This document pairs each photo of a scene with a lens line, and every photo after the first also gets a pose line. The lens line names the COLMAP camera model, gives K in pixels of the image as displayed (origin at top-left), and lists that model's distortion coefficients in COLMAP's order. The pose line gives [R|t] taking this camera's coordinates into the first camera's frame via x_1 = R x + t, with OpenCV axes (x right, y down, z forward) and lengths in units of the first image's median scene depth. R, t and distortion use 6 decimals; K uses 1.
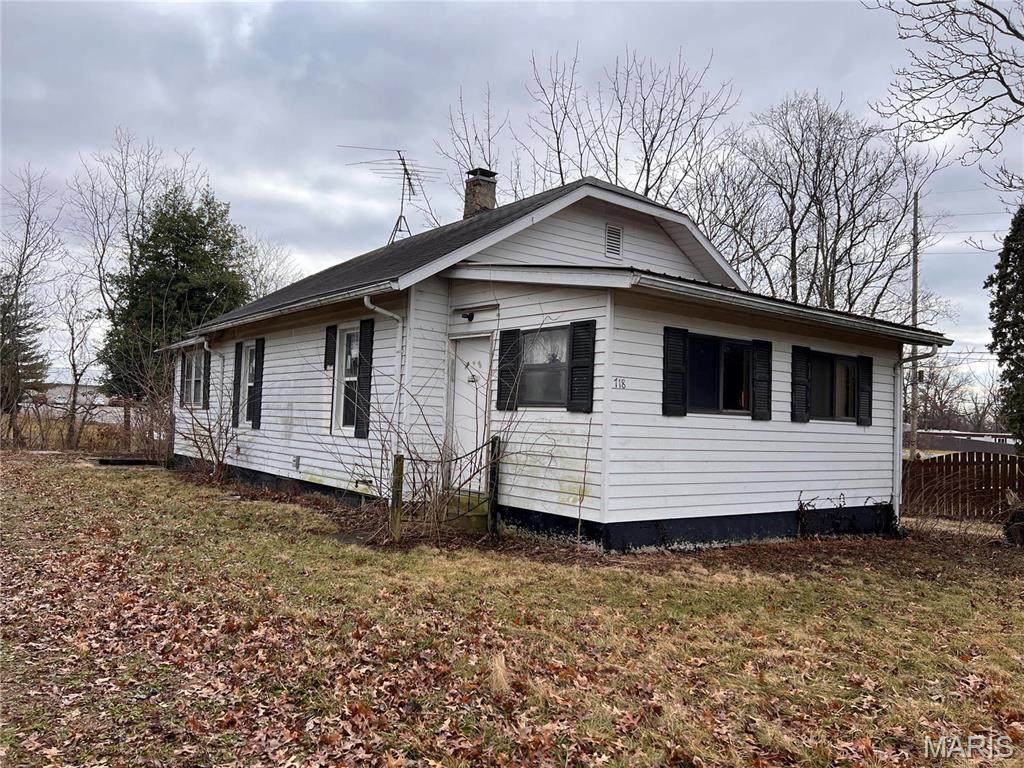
lens RADIAL K [[789.9, 0, 508.2], [0, 789.9, 381.0], [0, 0, 1]] dist [0.000581, -0.004861]
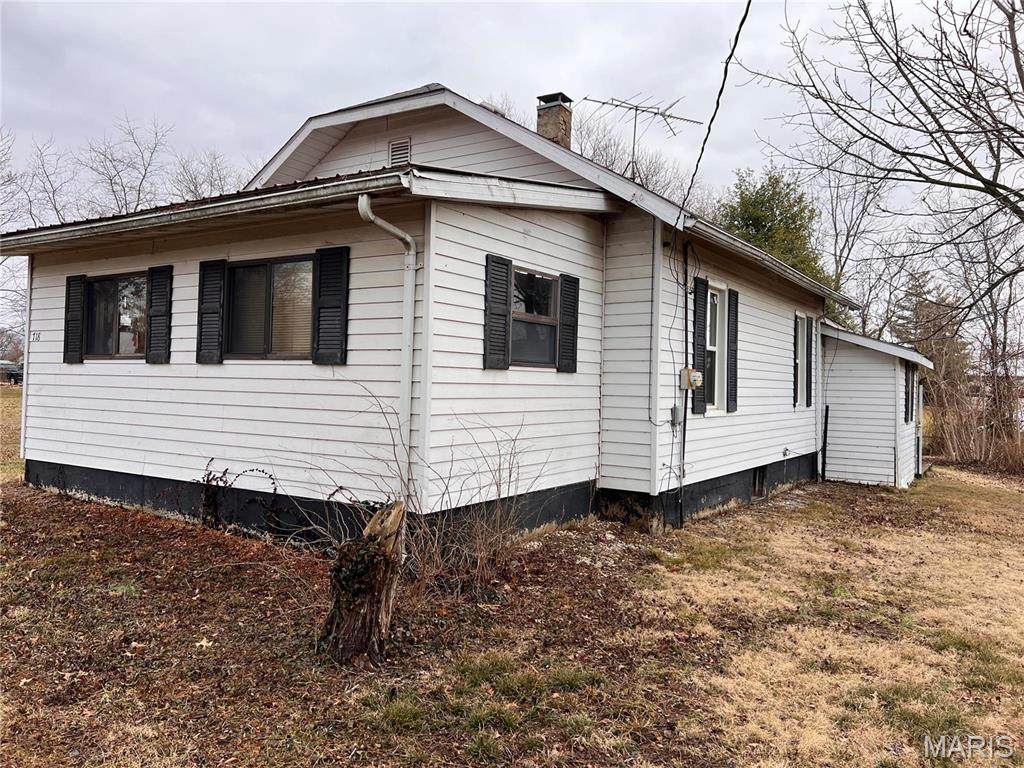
lens RADIAL K [[789.9, 0, 509.4], [0, 789.9, 384.5], [0, 0, 1]] dist [0.000581, -0.004861]
pose [[0.341602, -0.032983, -0.939266, 1.191341], [0.035858, 0.999114, -0.022044, 0.100485], [0.939160, -0.026150, 0.342482, 1.043681]]
